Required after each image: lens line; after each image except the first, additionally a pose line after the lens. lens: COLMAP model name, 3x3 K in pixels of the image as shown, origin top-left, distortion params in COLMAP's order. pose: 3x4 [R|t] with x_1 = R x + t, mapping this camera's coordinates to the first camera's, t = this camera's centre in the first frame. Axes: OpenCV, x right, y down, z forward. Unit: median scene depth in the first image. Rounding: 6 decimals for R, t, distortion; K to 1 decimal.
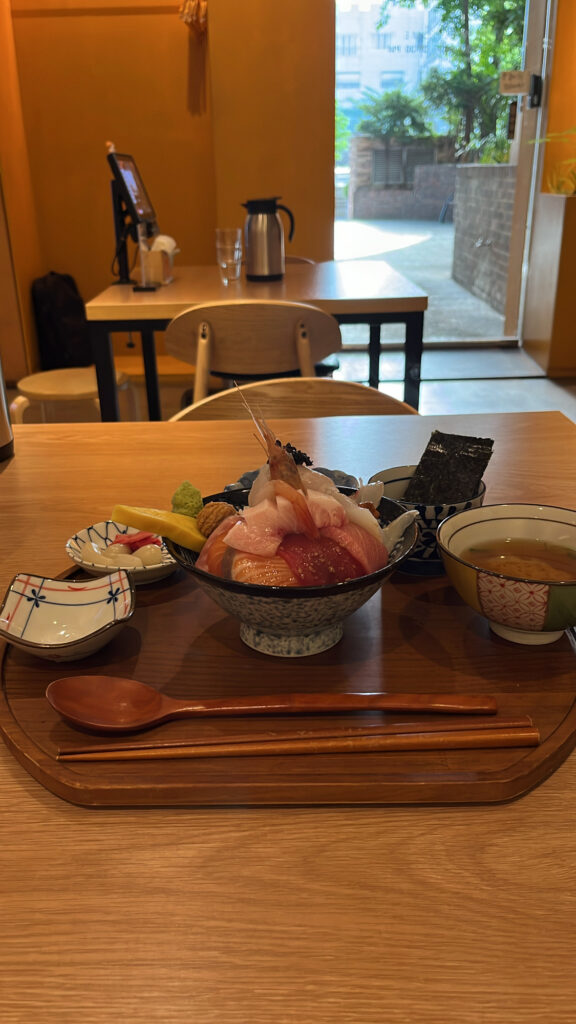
lens RADIAL K [[841.3, 0, 288.5], [0, 841.3, 511.9], [0, 0, 1]] dist [-0.002306, -0.003191]
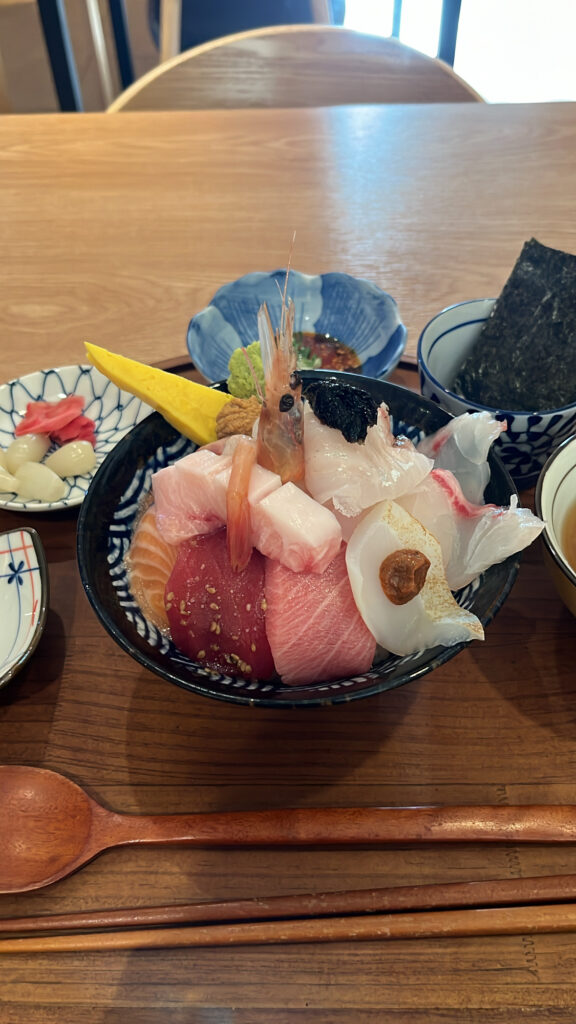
lens RADIAL K [[841.3, 0, 286.4], [0, 841.3, 512.1], [0, 0, 1]] dist [-0.002306, -0.003191]
pose [[0.999936, -0.006504, -0.009290, 0.004556], [0.009977, 0.893967, 0.448023, -0.215779], [0.005391, -0.448086, 0.893974, 0.423606]]
